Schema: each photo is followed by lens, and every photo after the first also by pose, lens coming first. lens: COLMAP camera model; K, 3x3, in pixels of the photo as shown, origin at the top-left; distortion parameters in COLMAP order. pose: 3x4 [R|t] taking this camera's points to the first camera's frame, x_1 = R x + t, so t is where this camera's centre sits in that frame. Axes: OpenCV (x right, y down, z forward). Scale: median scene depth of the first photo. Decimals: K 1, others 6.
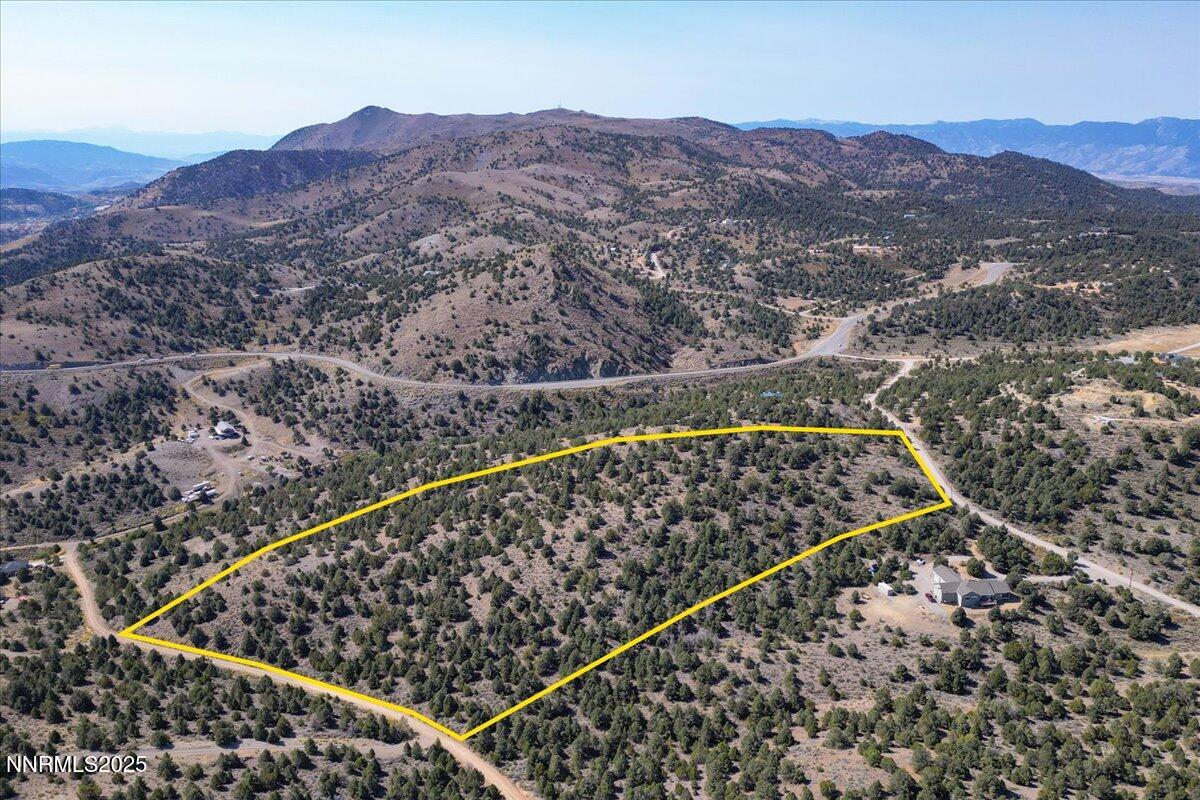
lens RADIAL K [[986.9, 0, 601.7], [0, 986.9, 403.5], [0, 0, 1]] dist [0.102626, -0.094486]
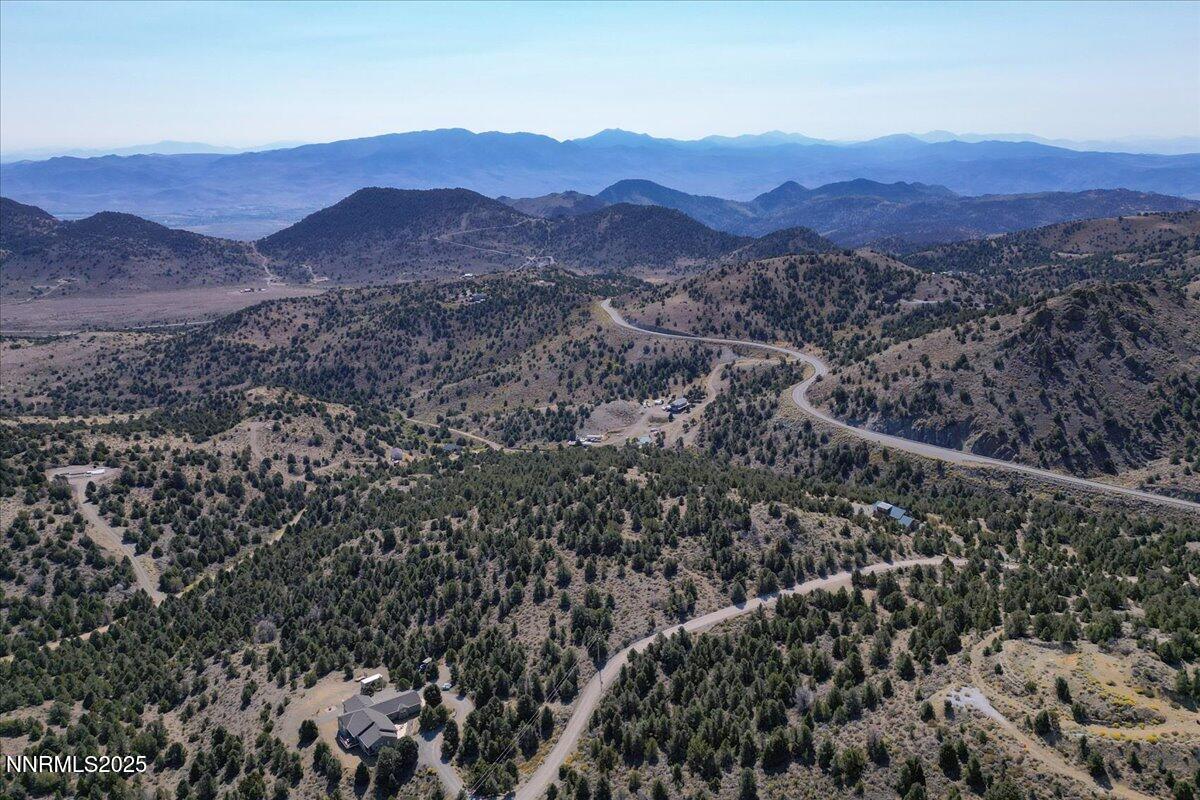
lens RADIAL K [[986.9, 0, 596.6], [0, 986.9, 404.8], [0, 0, 1]] dist [0.102626, -0.094486]
pose [[0.450180, 0.226590, -0.863710, 0.476349], [-0.231481, 0.963815, 0.132201, -0.087374], [0.862412, 0.140418, 0.486342, 0.332181]]
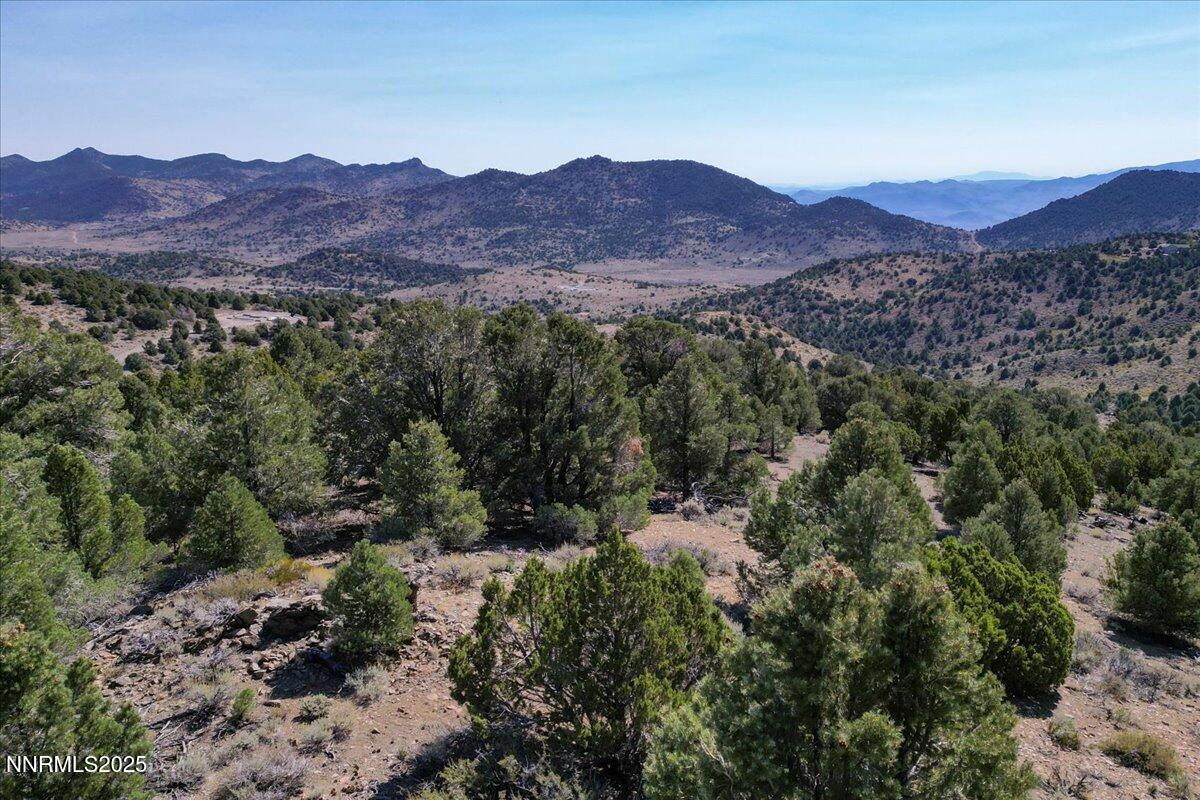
lens RADIAL K [[986.9, 0, 599.1], [0, 986.9, 397.8], [0, 0, 1]] dist [0.102626, -0.094486]
pose [[-0.283752, 0.209917, -0.935639, 0.132846], [-0.256635, 0.923524, 0.285029, -0.009063], [0.923917, 0.320995, -0.208180, 0.628444]]
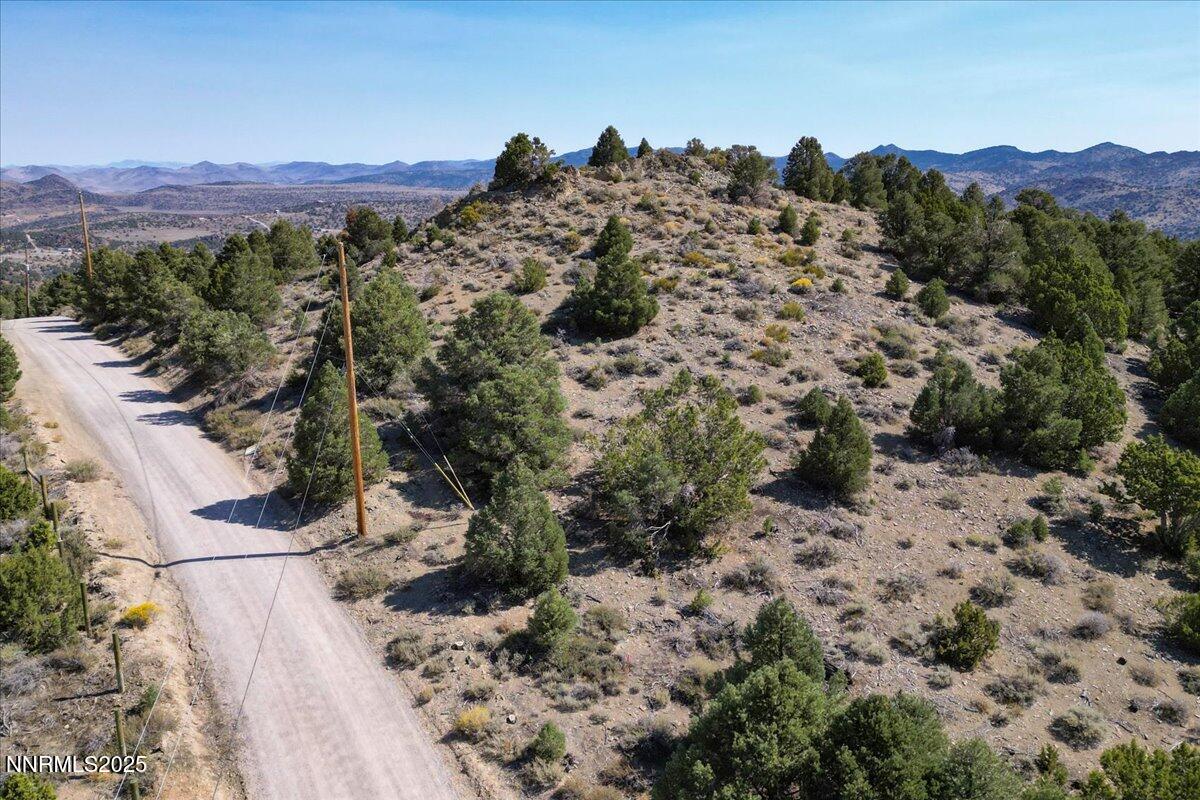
lens RADIAL K [[986.9, 0, 599.1], [0, 986.9, 400.7], [0, 0, 1]] dist [0.102626, -0.094486]
pose [[-0.851980, 0.120704, -0.509470, 0.189525], [-0.138055, 0.886837, 0.440978, -0.021819], [0.505045, 0.446039, -0.738904, 0.696023]]
